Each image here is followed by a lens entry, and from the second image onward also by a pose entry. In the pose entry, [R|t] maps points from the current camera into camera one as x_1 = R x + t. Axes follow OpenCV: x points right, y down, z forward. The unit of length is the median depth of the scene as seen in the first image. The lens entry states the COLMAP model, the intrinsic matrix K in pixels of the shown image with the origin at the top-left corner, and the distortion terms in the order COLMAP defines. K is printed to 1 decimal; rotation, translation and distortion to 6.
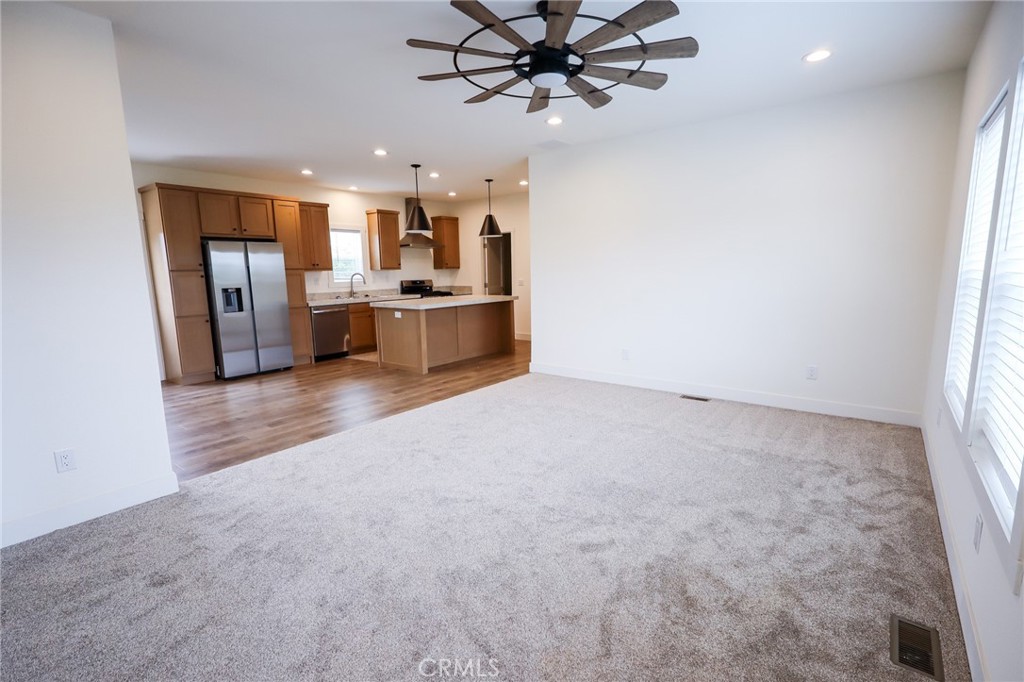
lens RADIAL K [[471.9, 0, 514.6], [0, 471.9, 341.1], [0, 0, 1]] dist [-0.000493, 0.000501]
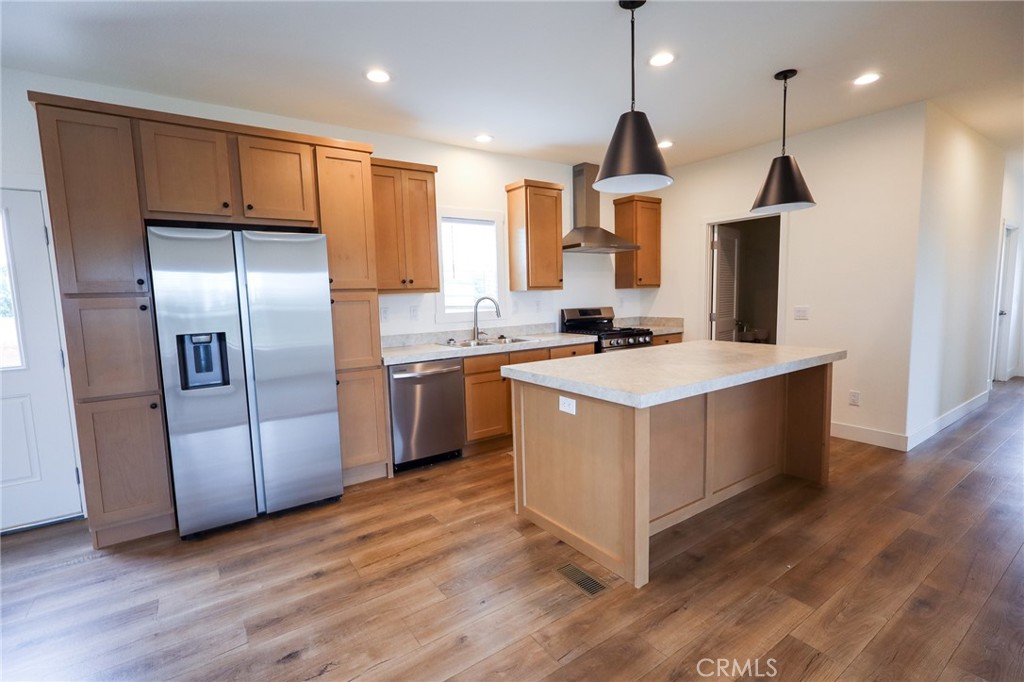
lens RADIAL K [[471.9, 0, 514.6], [0, 471.9, 341.1], [0, 0, 1]] dist [-0.000493, 0.000501]
pose [[0.955363, 0.023189, -0.294523, -0.149158], [-0.035983, 0.998626, -0.038094, -0.078163], [0.293235, 0.046992, 0.954885, 0.523566]]
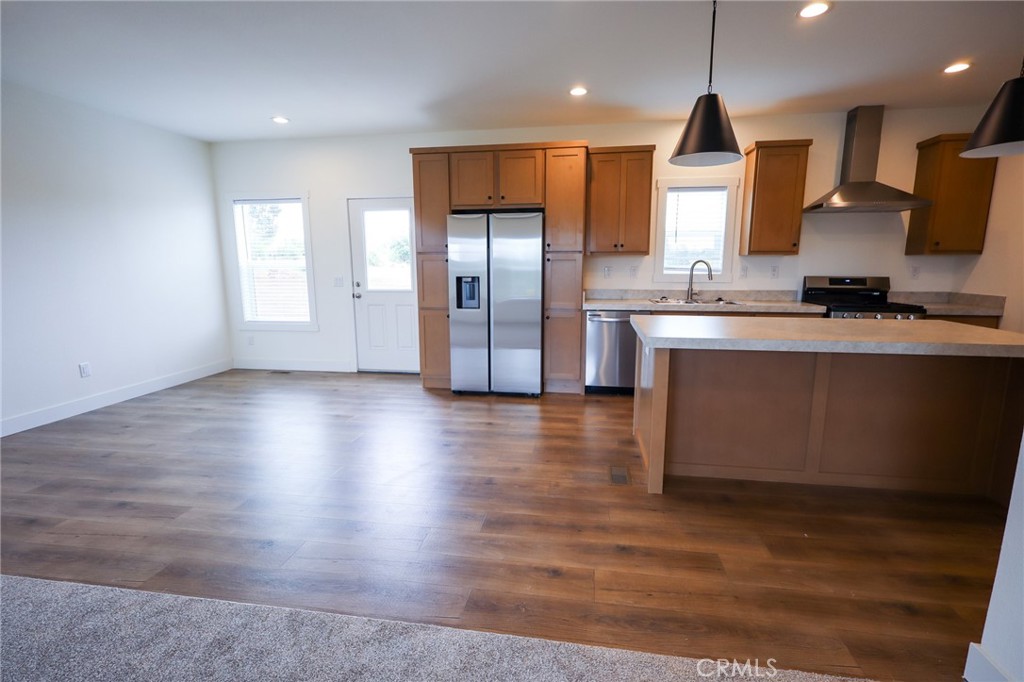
lens RADIAL K [[471.9, 0, 514.6], [0, 471.9, 341.1], [0, 0, 1]] dist [-0.000493, 0.000501]
pose [[0.478765, 0.162399, -0.862793, 0.082867], [-0.140392, 0.984258, 0.107358, -0.080581], [0.866645, 0.069731, 0.494028, 0.550523]]
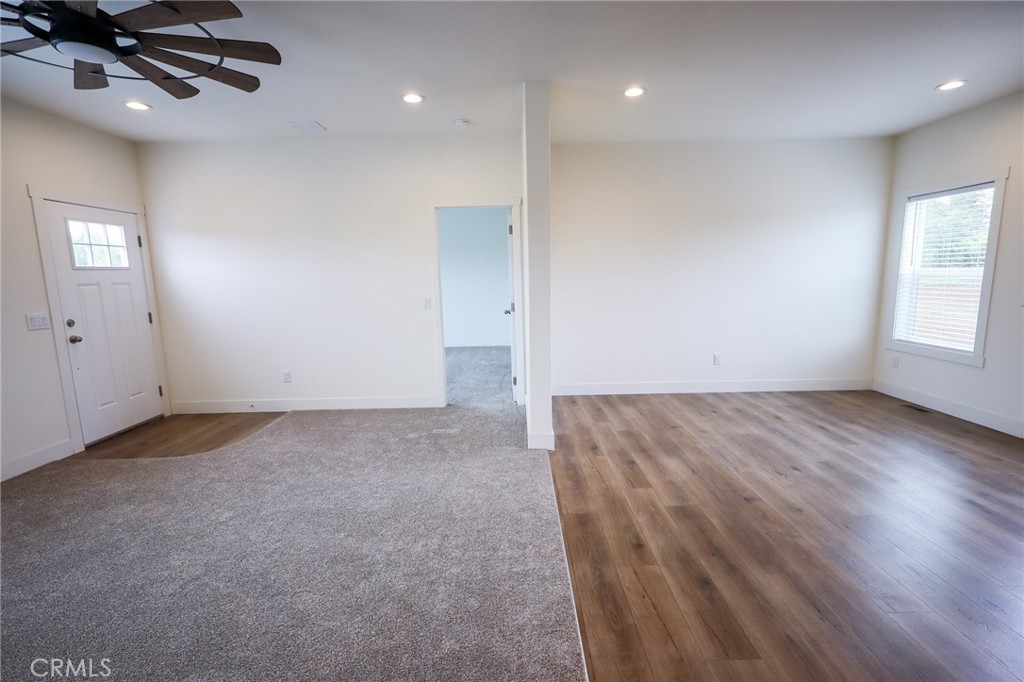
lens RADIAL K [[471.9, 0, 514.6], [0, 471.9, 341.1], [0, 0, 1]] dist [-0.000493, 0.000501]
pose [[-0.791164, 0.120839, -0.599548, 0.012010], [-0.059172, 0.960566, 0.271684, -0.113486], [0.608735, 0.250423, -0.752815, 0.725180]]
